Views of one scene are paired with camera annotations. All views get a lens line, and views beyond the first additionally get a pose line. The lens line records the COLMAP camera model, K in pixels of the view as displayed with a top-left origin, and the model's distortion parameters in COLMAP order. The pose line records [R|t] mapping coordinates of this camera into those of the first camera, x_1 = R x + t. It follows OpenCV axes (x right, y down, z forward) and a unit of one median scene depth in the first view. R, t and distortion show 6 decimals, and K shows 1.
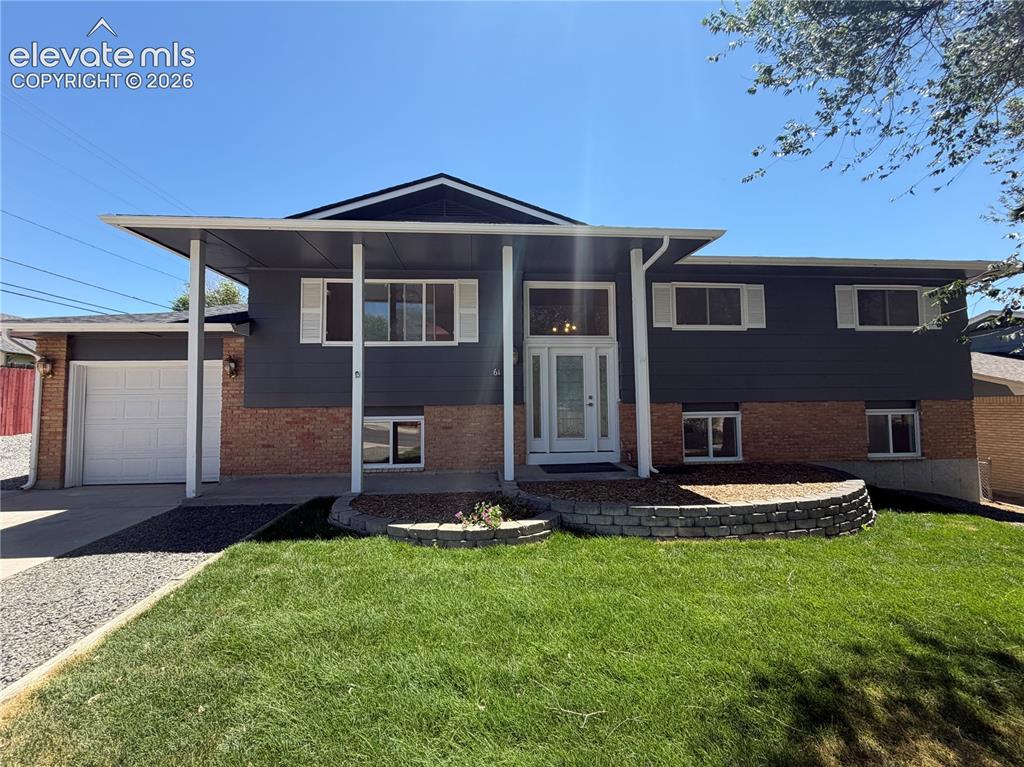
lens RADIAL K [[411.7, 0, 510.1], [0, 411.7, 378.7], [0, 0, 1]] dist [-0.001772, -0.000300]
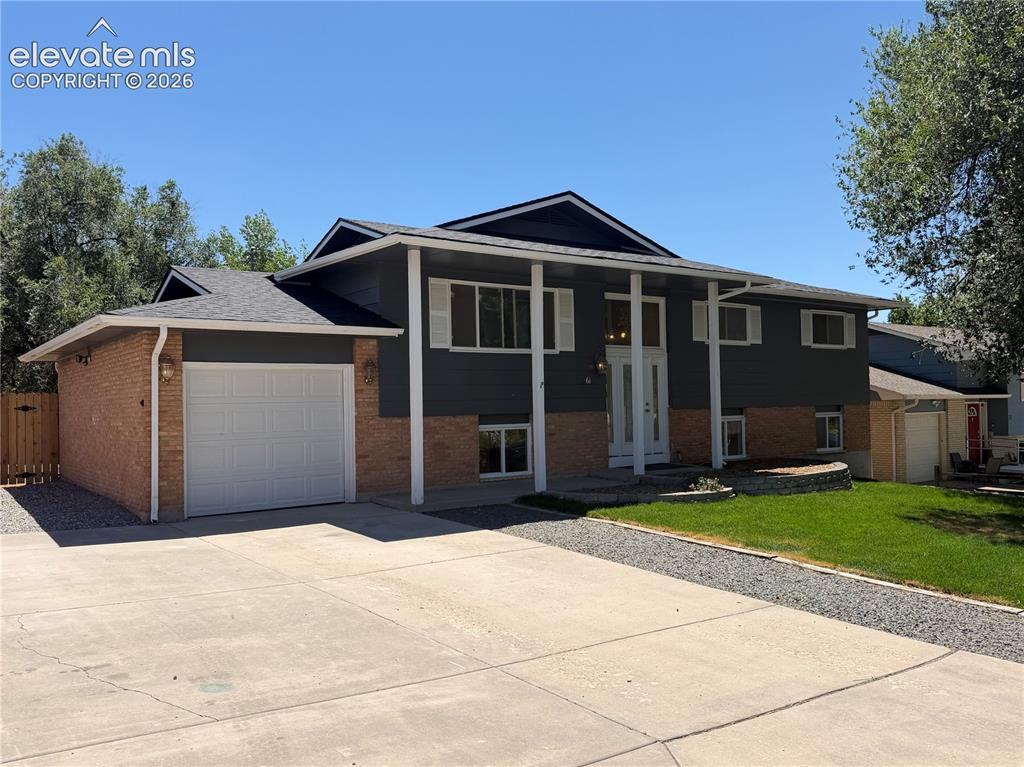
lens RADIAL K [[821.3, 0, 512.0], [0, 821.3, 383.5], [0, 0, 1]] dist [0.133265, -0.233751]
pose [[0.850019, 0.008090, 0.526691, -1.312265], [-0.022281, 0.999539, 0.020606, -0.046996], [-0.526281, -0.029250, 0.849807, -0.681222]]
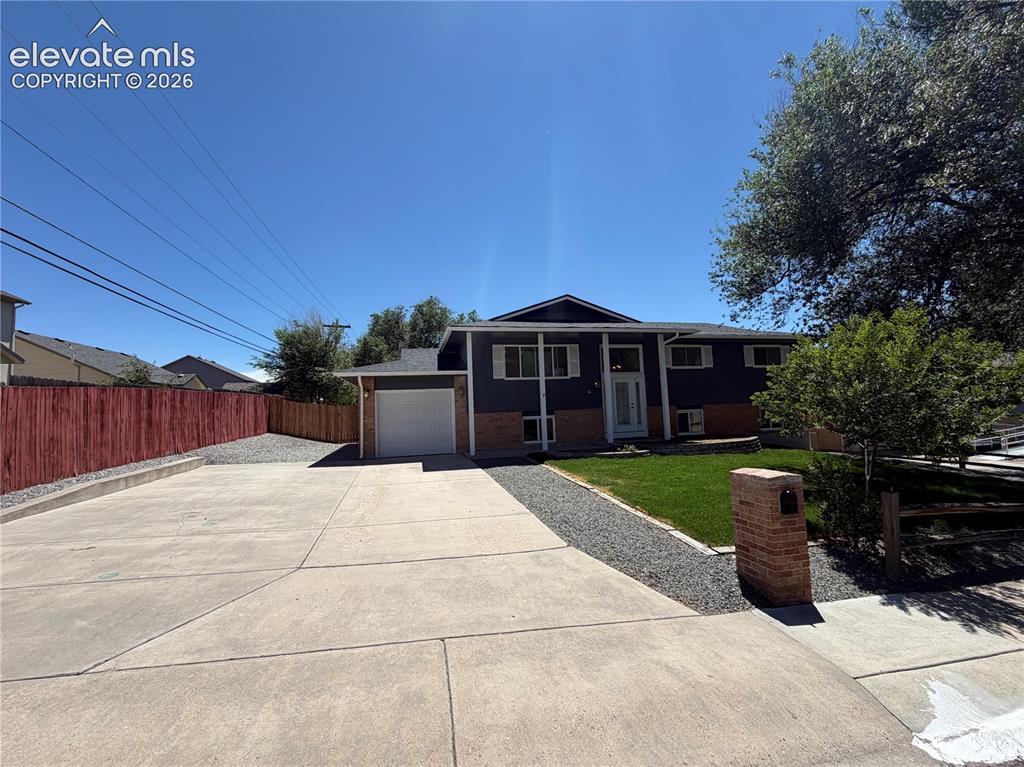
lens RADIAL K [[408.9, 0, 508.9], [0, 408.9, 383.4], [0, 0, 1]] dist [-0.001757, -0.000115]
pose [[0.987900, -0.015191, 0.154344, -0.718068], [0.017326, 0.999772, -0.012501, -0.039686], [-0.154119, 0.015024, 0.987938, -0.871515]]
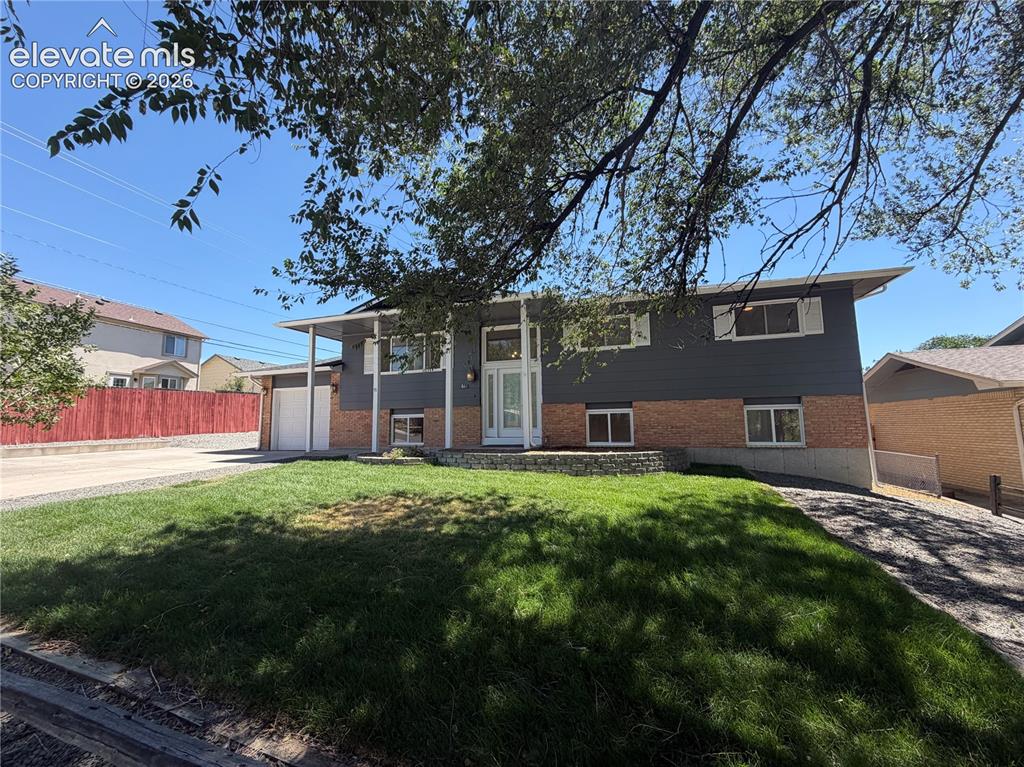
lens RADIAL K [[406.0, 0, 510.2], [0, 406.0, 381.1], [0, 0, 1]] dist [-0.003316, -0.000172]
pose [[0.925062, -0.043979, -0.377262, 0.742800], [0.026216, 0.998298, -0.052094, 0.052221], [0.378911, 0.038300, 0.924640, -0.399635]]
